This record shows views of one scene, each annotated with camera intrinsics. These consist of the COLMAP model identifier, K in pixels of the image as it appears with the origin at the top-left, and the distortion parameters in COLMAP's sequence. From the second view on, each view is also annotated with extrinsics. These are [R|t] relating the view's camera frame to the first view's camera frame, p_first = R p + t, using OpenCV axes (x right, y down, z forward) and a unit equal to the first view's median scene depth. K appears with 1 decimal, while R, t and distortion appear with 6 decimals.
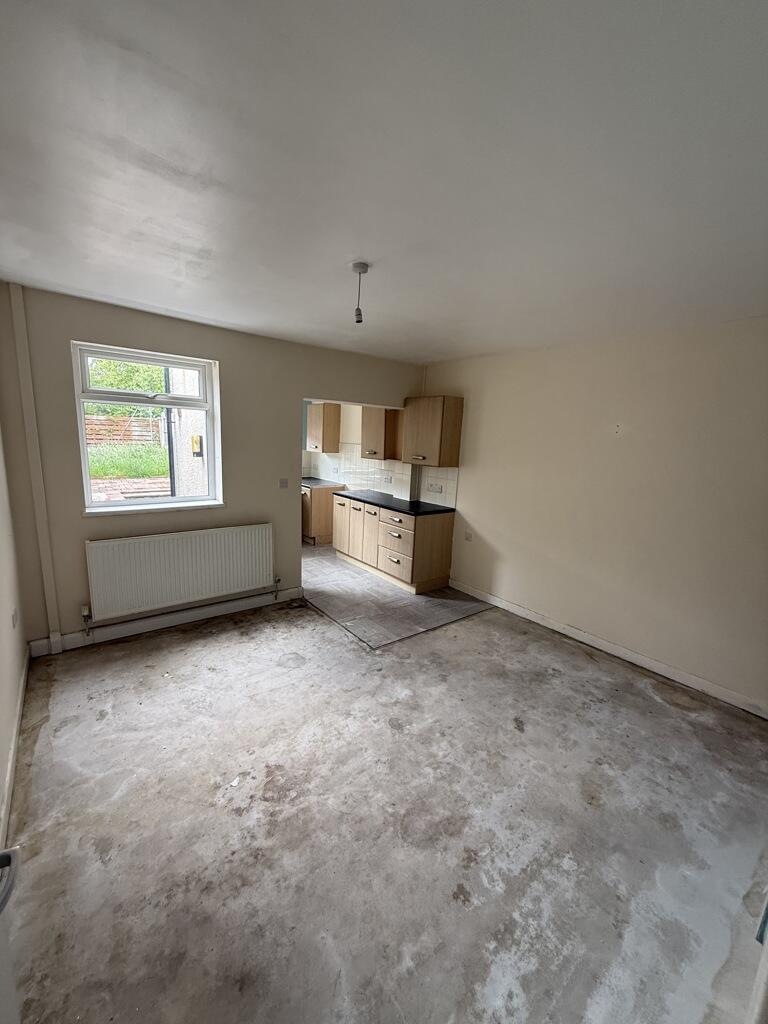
lens RADIAL K [[408.8, 0, 385.6], [0, 408.8, 509.5], [0, 0, 1]] dist [-0.001899, -0.000427]
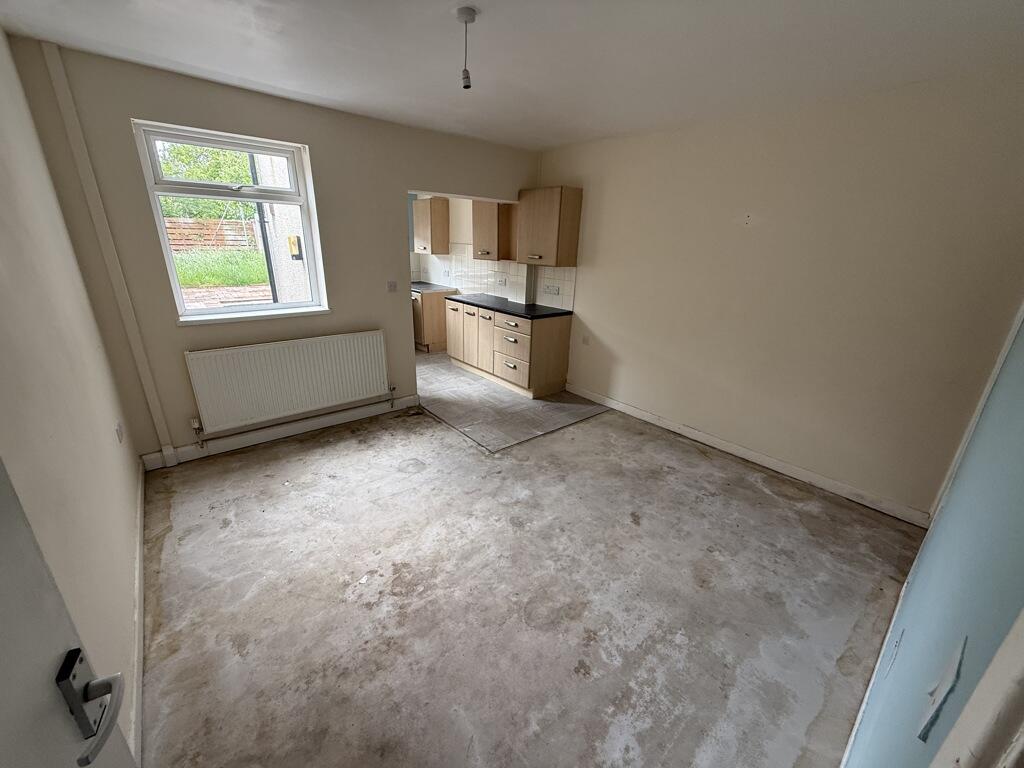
lens RADIAL K [[408.8, 0, 511.8], [0, 408.8, 386.0], [0, 0, 1]] dist [-0.001899, -0.000427]
pose [[0.999358, -0.023341, 0.027174, -0.008038], [0.018453, 0.985621, 0.167961, 0.014175], [-0.030703, -0.167352, 0.985419, 0.044002]]
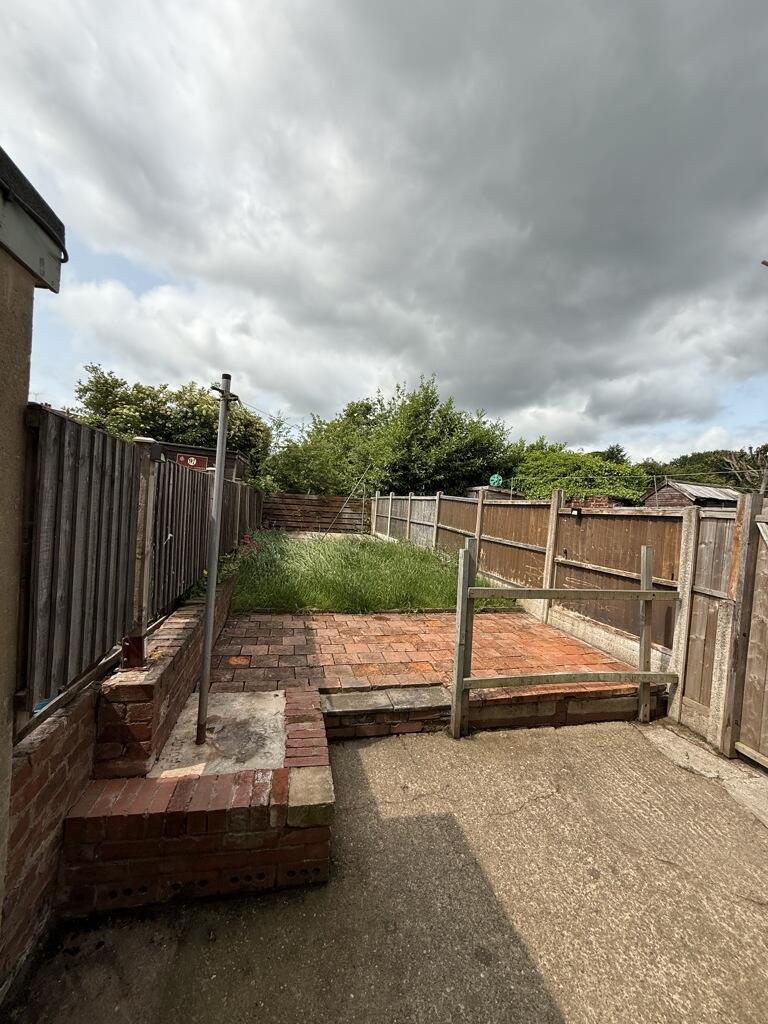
lens RADIAL K [[408.8, 0, 386.4], [0, 408.8, 516.8], [0, 0, 1]] dist [-0.001899, -0.000427]
pose [[0.910613, 0.022300, -0.412659, -1.254039], [-0.098435, 0.981507, -0.164176, -0.366325], [0.401367, 0.190121, 0.895968, 1.870920]]
